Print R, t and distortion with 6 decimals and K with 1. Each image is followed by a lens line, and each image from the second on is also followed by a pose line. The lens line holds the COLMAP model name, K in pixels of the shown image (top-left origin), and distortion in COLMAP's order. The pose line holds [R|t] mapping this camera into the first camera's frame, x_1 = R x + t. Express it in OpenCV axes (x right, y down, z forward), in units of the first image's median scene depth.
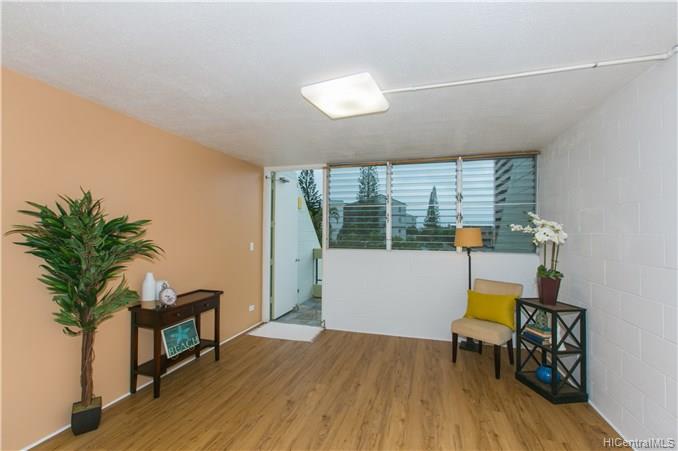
lens RADIAL K [[308.8, 0, 337.6], [0, 308.8, 215.6], [0, 0, 1]] dist [0.000252, 0.000062]
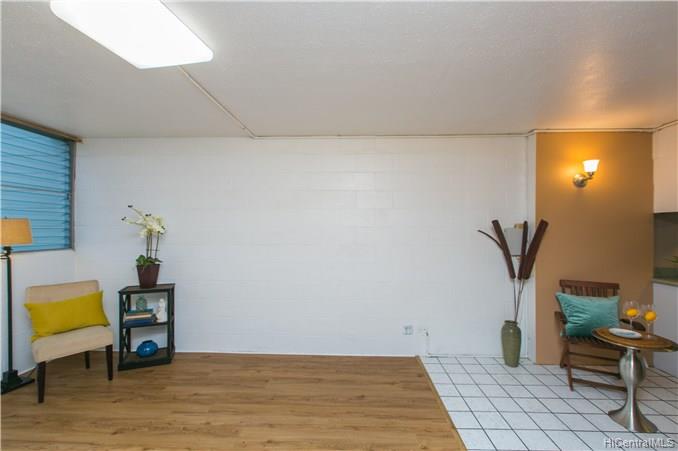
lens RADIAL K [[308.6, 0, 338.9], [0, 308.6, 228.4], [0, 0, 1]] dist [-0.000935, -0.000238]
pose [[-0.255548, -0.009884, 0.966746, -0.624876], [-0.060658, 0.998142, -0.005829, 0.026482], [-0.964892, -0.060131, -0.255673, 0.632433]]
